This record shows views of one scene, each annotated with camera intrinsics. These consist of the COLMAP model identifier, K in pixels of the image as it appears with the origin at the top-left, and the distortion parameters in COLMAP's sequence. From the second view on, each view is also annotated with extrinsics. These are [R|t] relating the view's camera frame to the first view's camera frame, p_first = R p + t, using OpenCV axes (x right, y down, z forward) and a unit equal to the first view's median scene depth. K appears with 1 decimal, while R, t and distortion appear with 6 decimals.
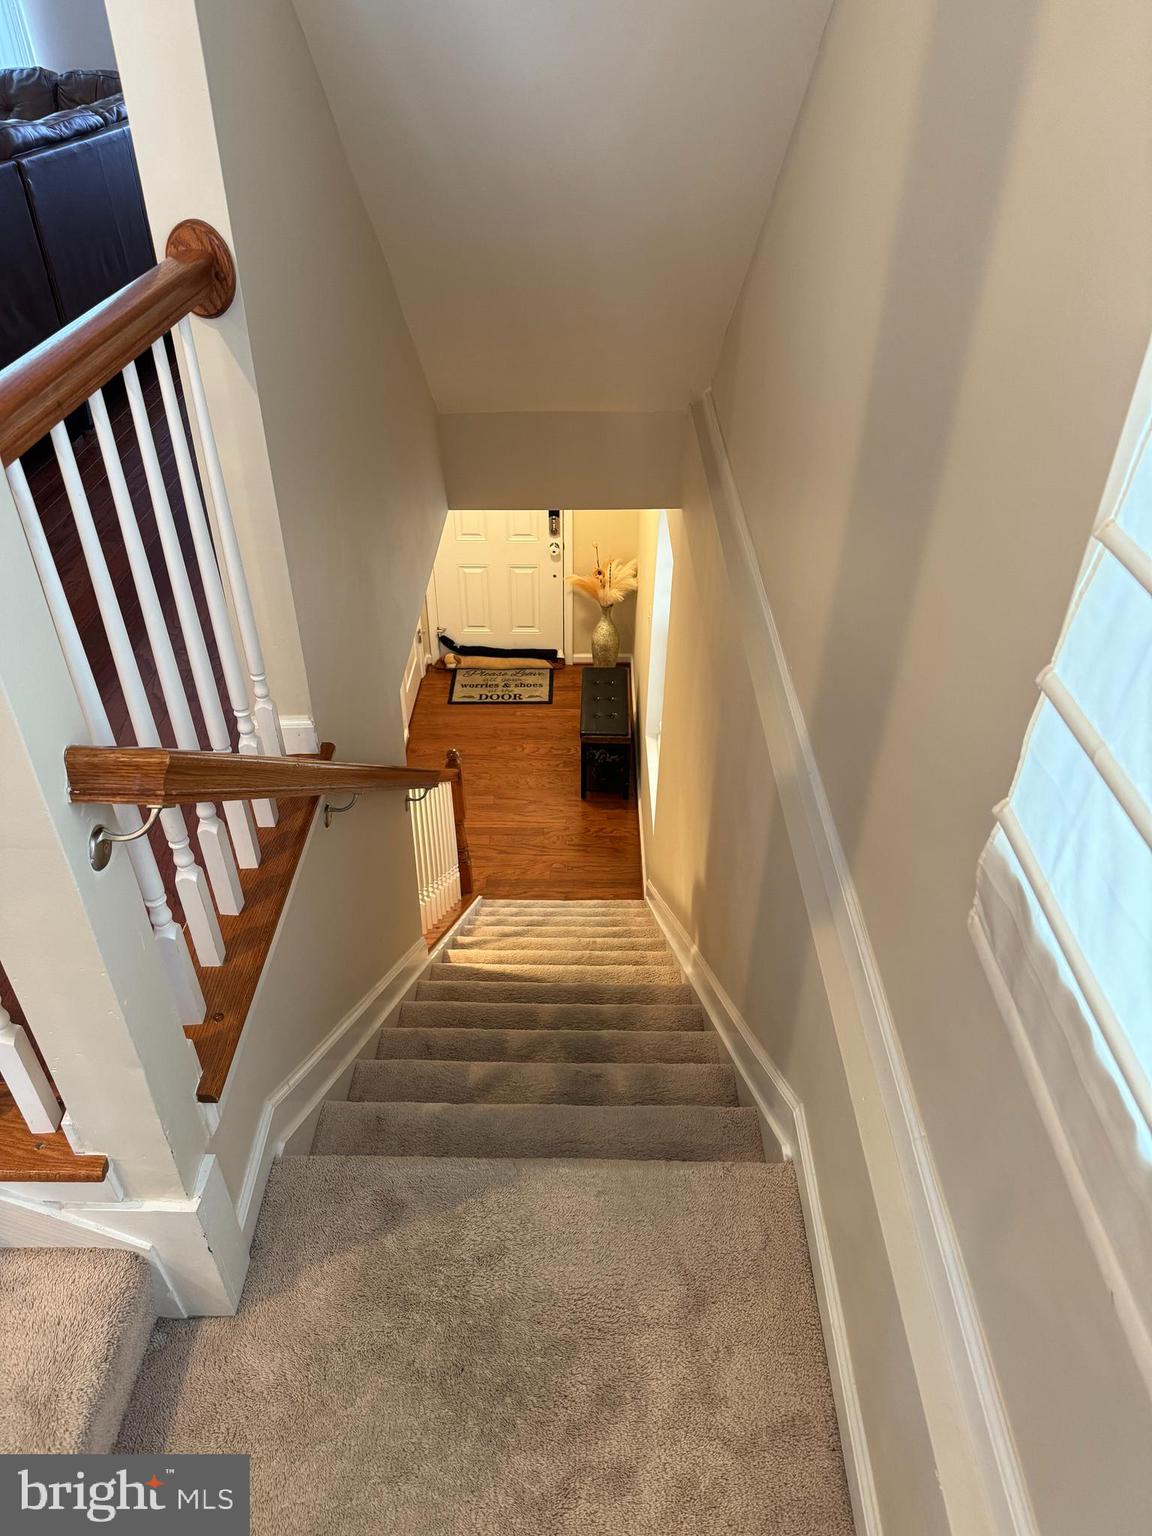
lens RADIAL K [[1061.7, 0, 576.0], [0, 1061.7, 768.0], [0, 0, 1]] dist [0.003416, 0.000088]
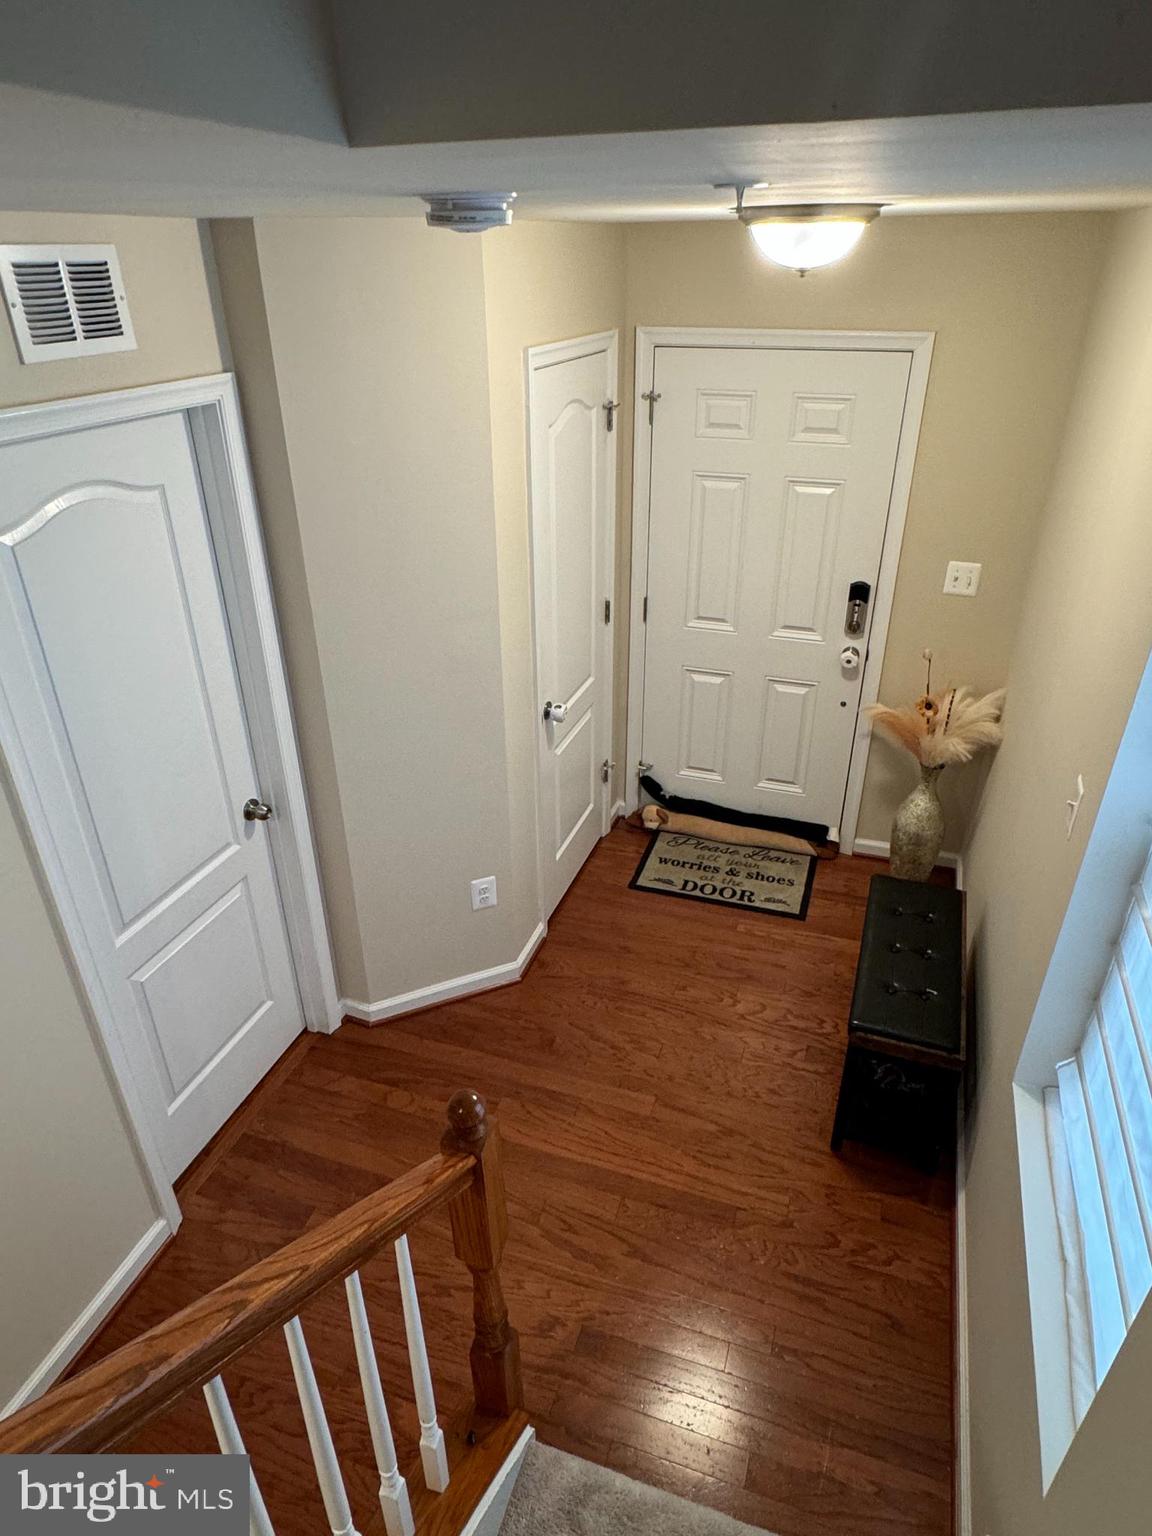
lens RADIAL K [[921.8, 0, 567.1], [0, 921.8, 775.3], [0, 0, 1]] dist [0.001082, -0.000125]
pose [[0.943722, 0.145262, -0.297133, -0.007112], [-0.179918, 0.979306, -0.092677, -0.067466], [0.277522, 0.140921, 0.950328, 0.479234]]
